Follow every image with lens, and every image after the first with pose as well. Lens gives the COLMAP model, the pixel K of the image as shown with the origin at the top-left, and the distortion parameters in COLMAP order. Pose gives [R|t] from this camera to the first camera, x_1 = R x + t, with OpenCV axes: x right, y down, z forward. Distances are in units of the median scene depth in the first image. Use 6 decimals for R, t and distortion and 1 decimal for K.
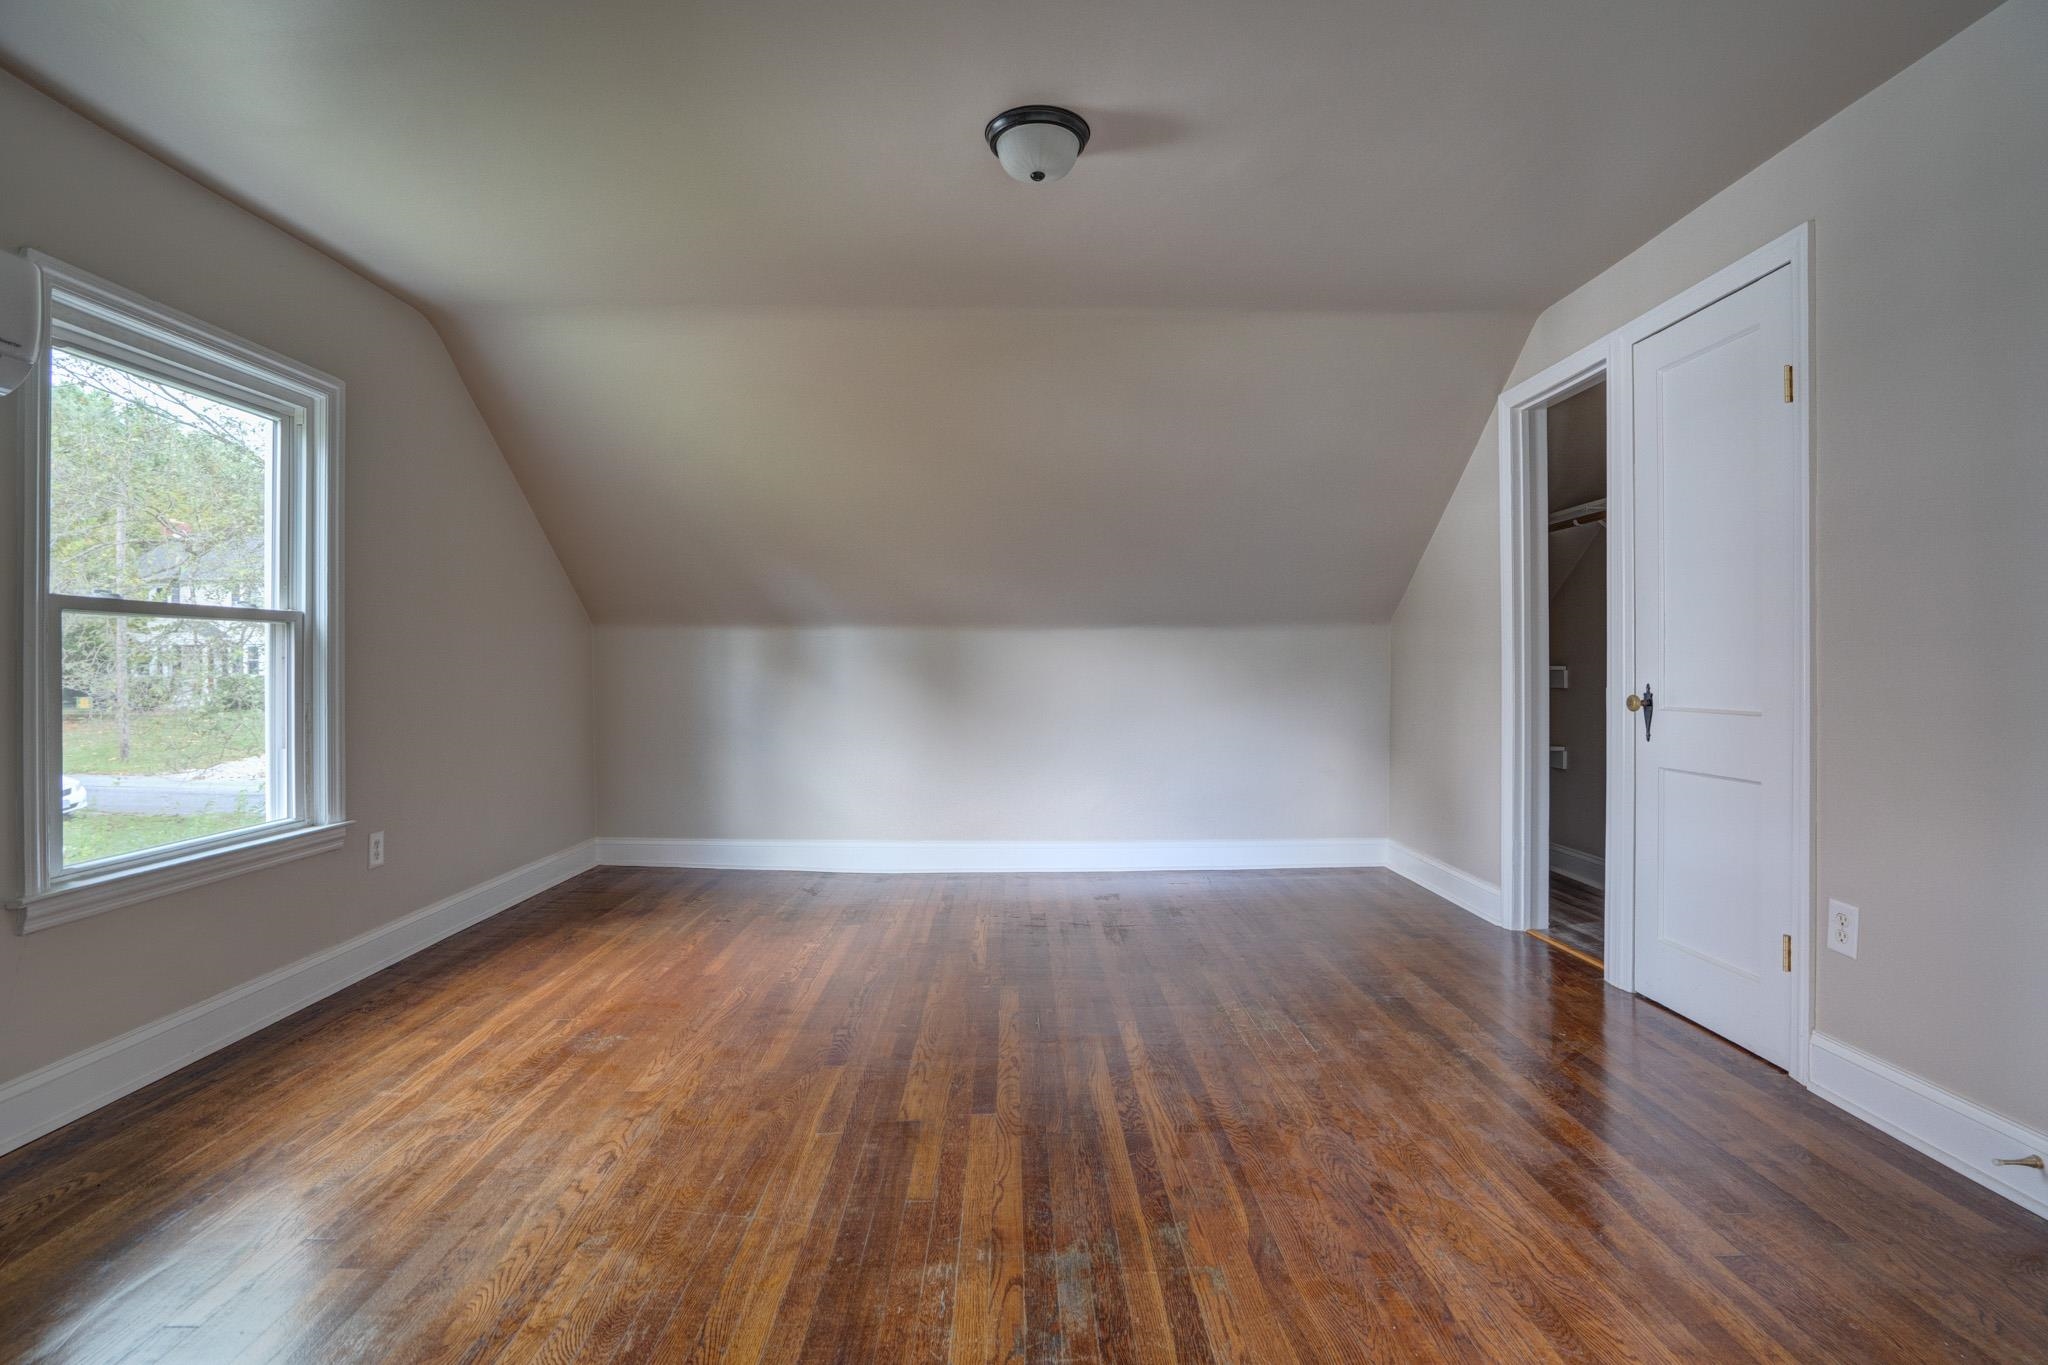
lens RADIAL K [[949.4, 0, 1024.0], [0, 949.4, 682.5], [0, 0, 1]] dist [-0.060488, 0.024753]
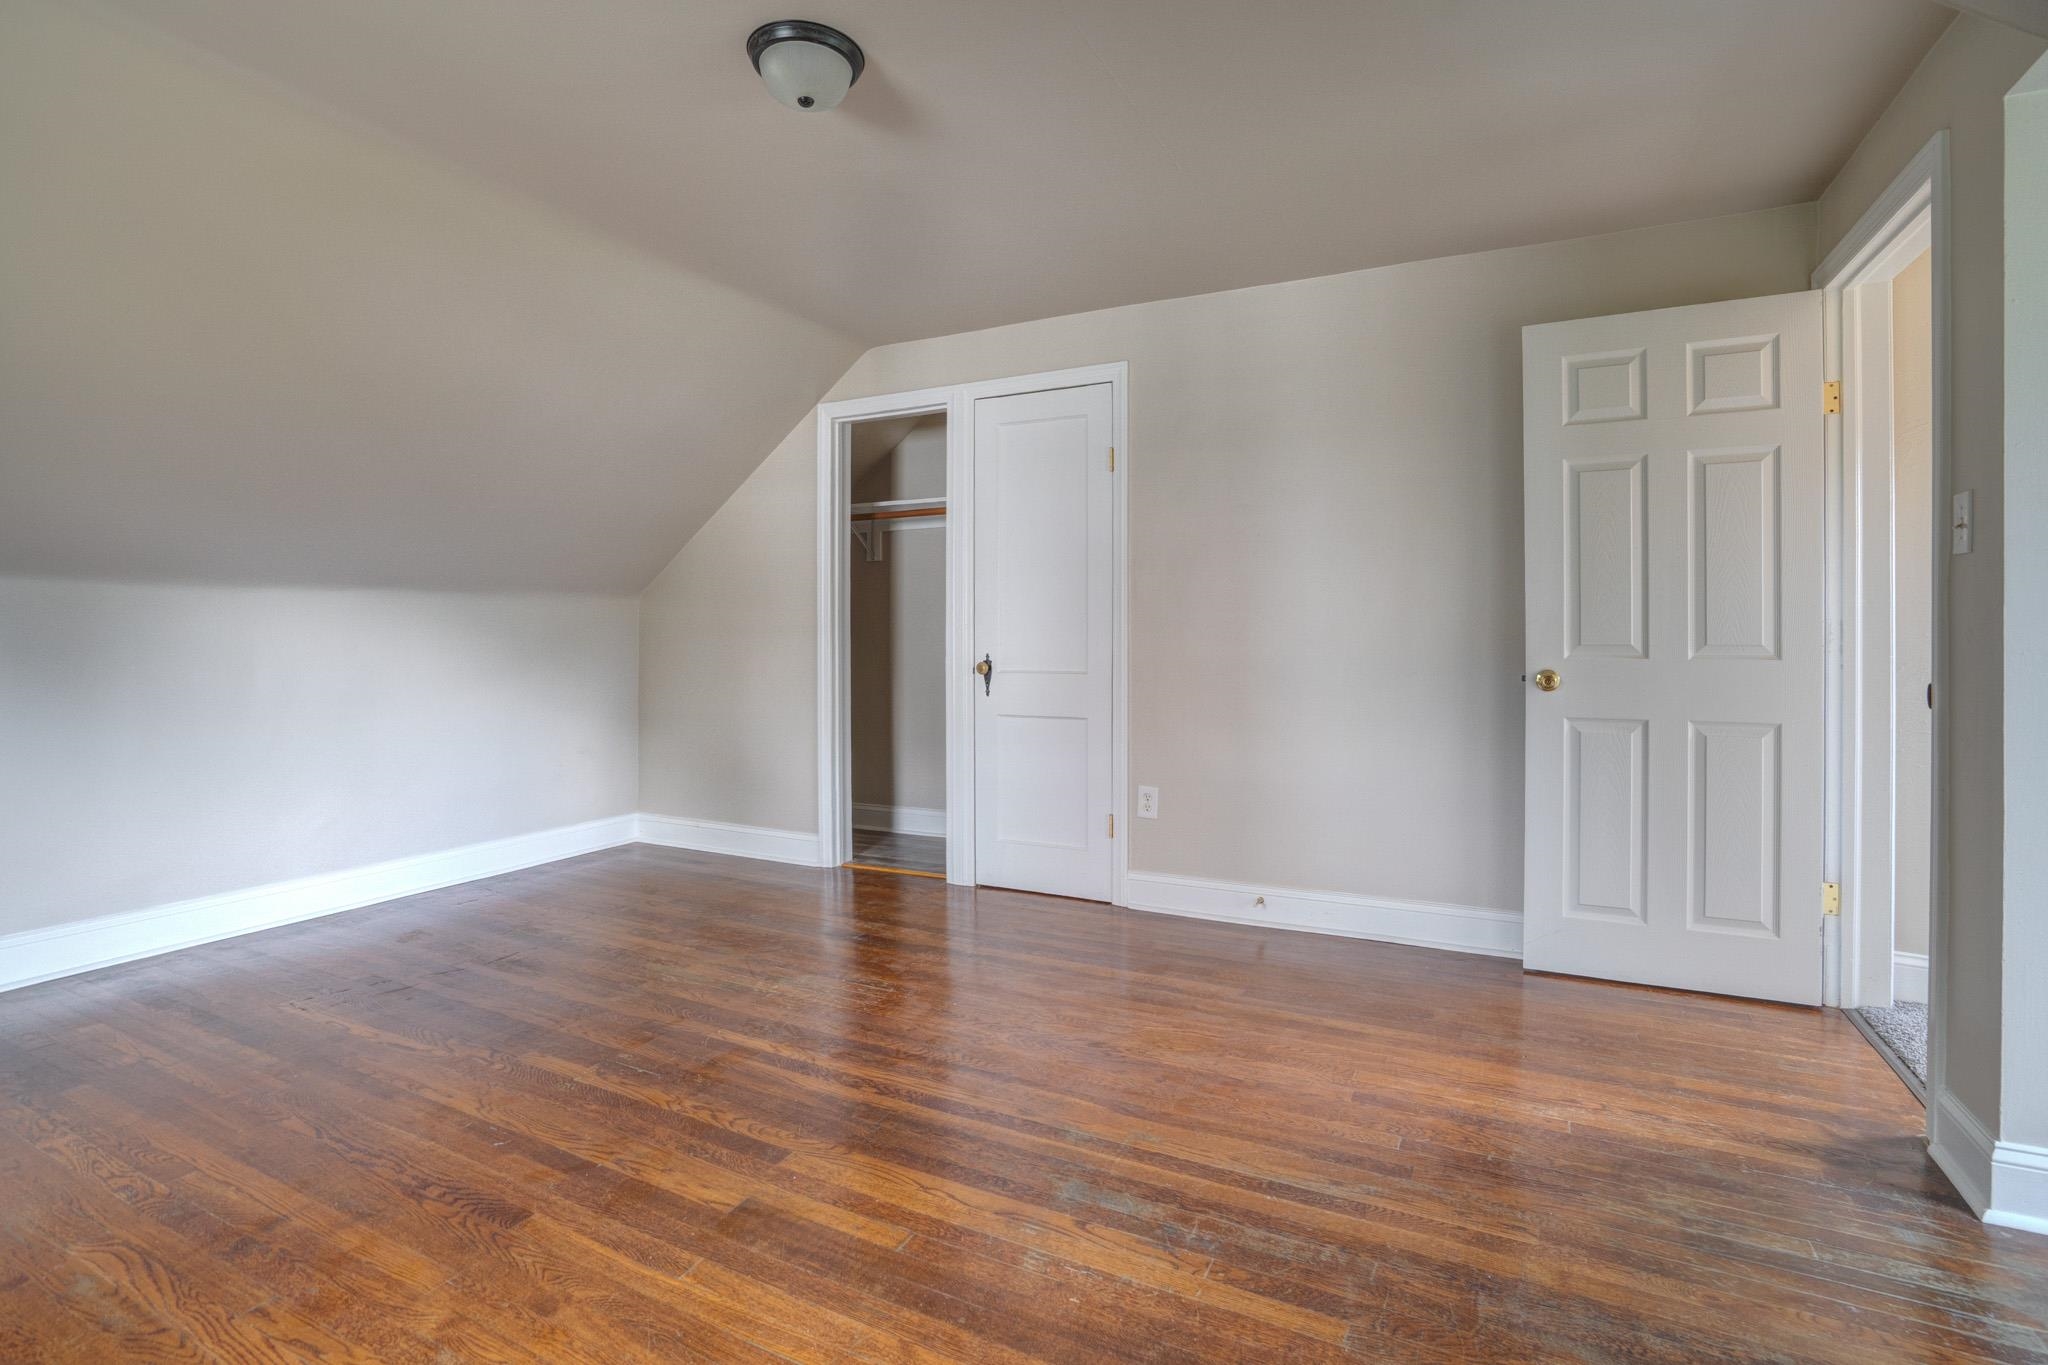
lens RADIAL K [[967.5, 0, 1003.9], [0, 967.5, 652.1], [0, 0, 1]] dist [-0.047823, 0.014085]
pose [[0.470158, -0.006708, 0.882557, -0.683224], [0.011442, 0.999933, 0.001505, -0.003605], [-0.882508, 0.009391, 0.470203, 0.387480]]
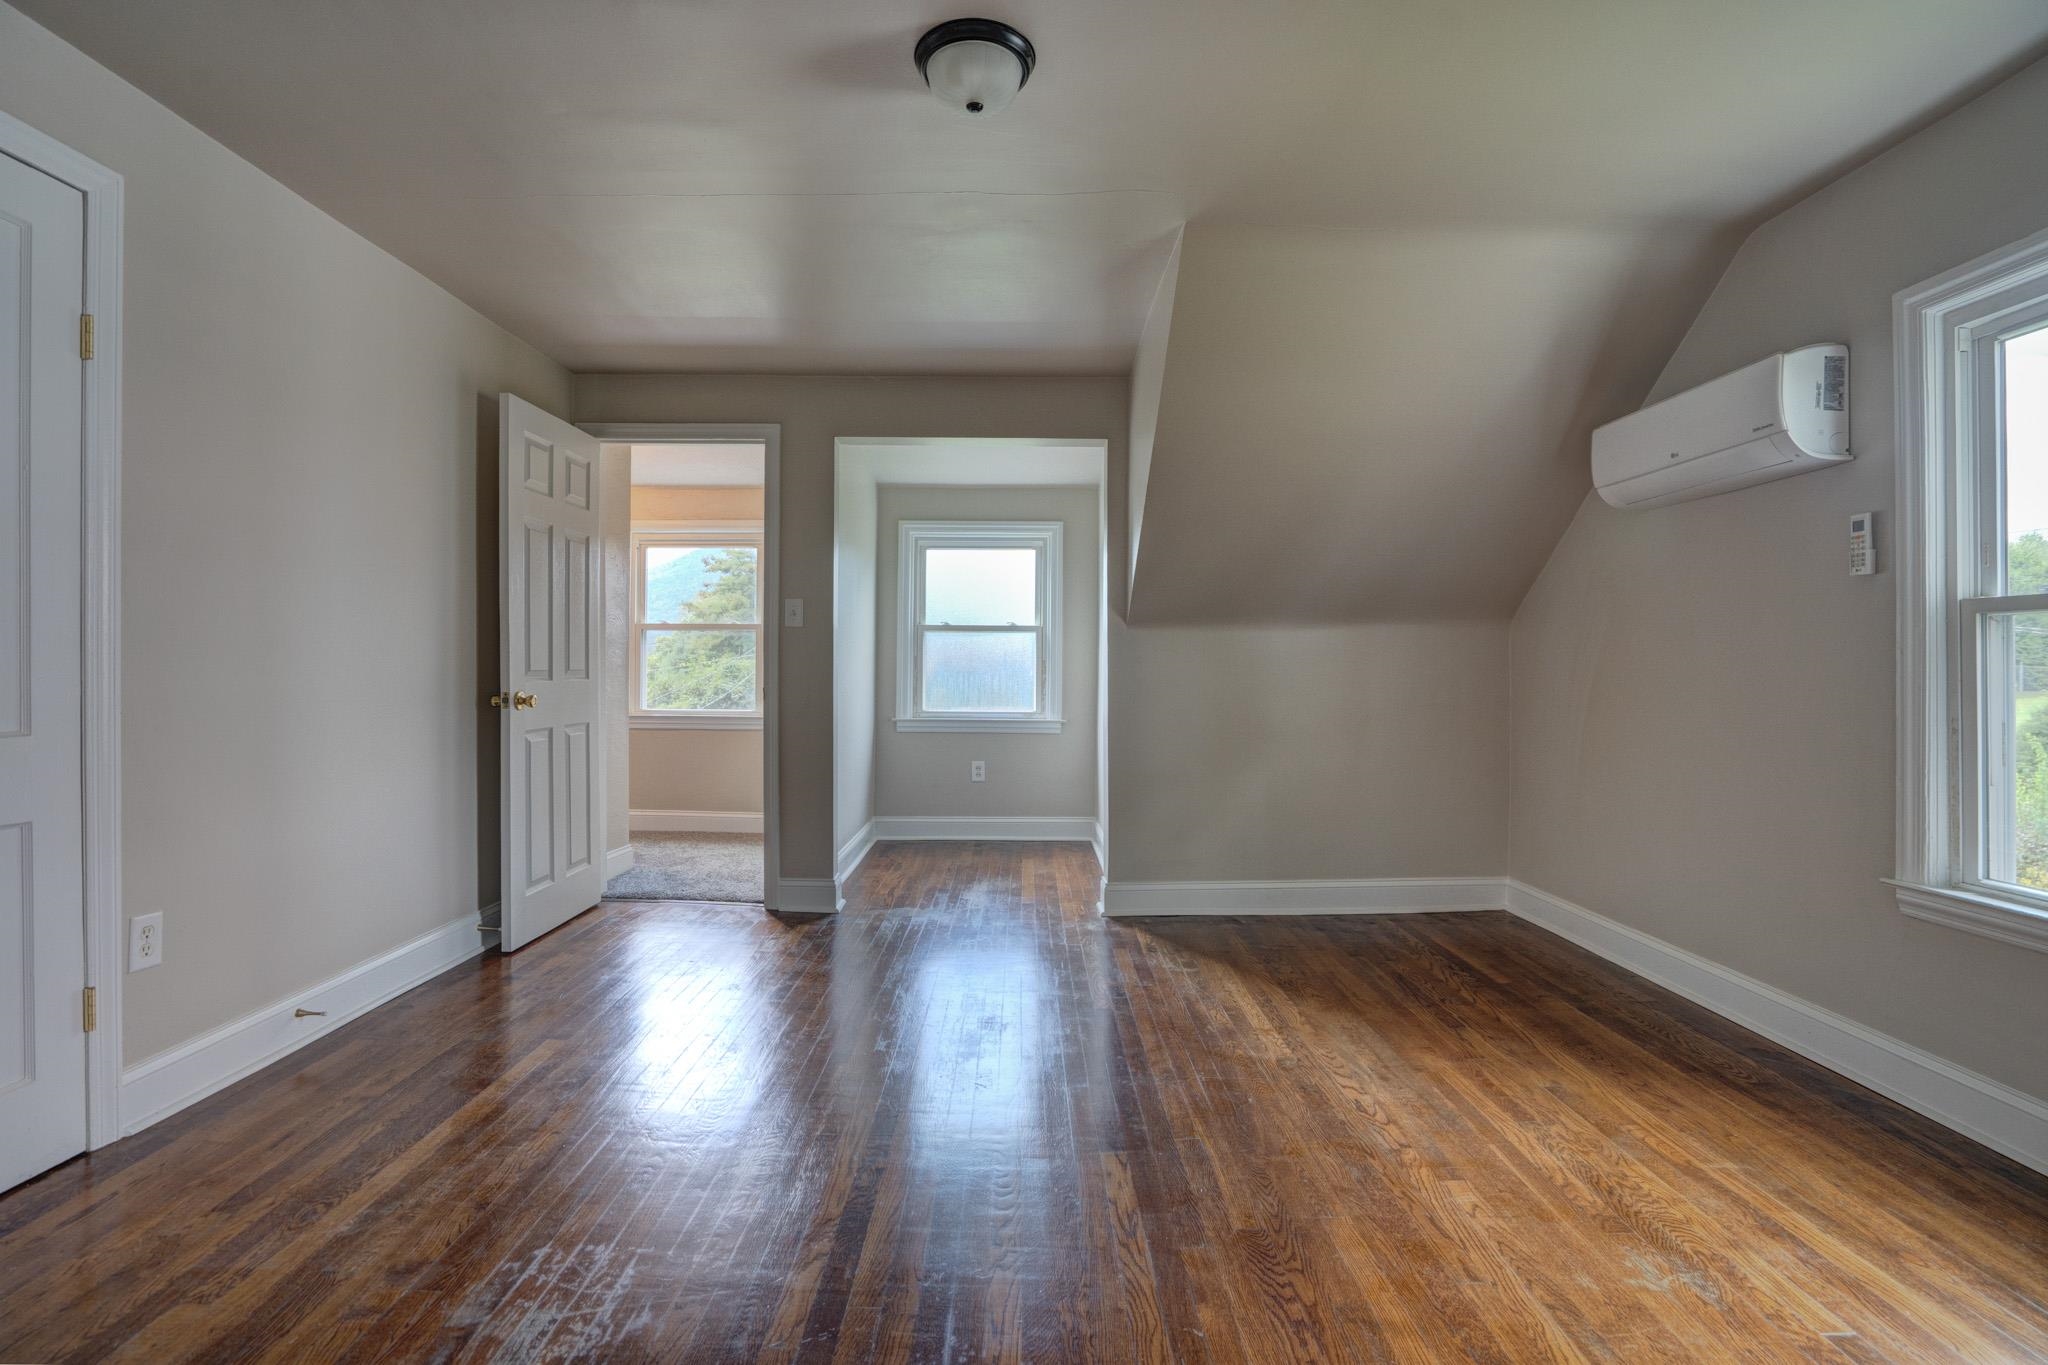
lens RADIAL K [[949.4, 0, 1024.0], [0, 949.4, 682.5], [0, 0, 1]] dist [-0.060488, 0.024753]
pose [[-0.999969, -0.000505, 0.007799, -0.037646], [-0.000272, 0.999553, 0.029883, -0.031421], [-0.007811, 0.029880, -0.999523, 1.809162]]
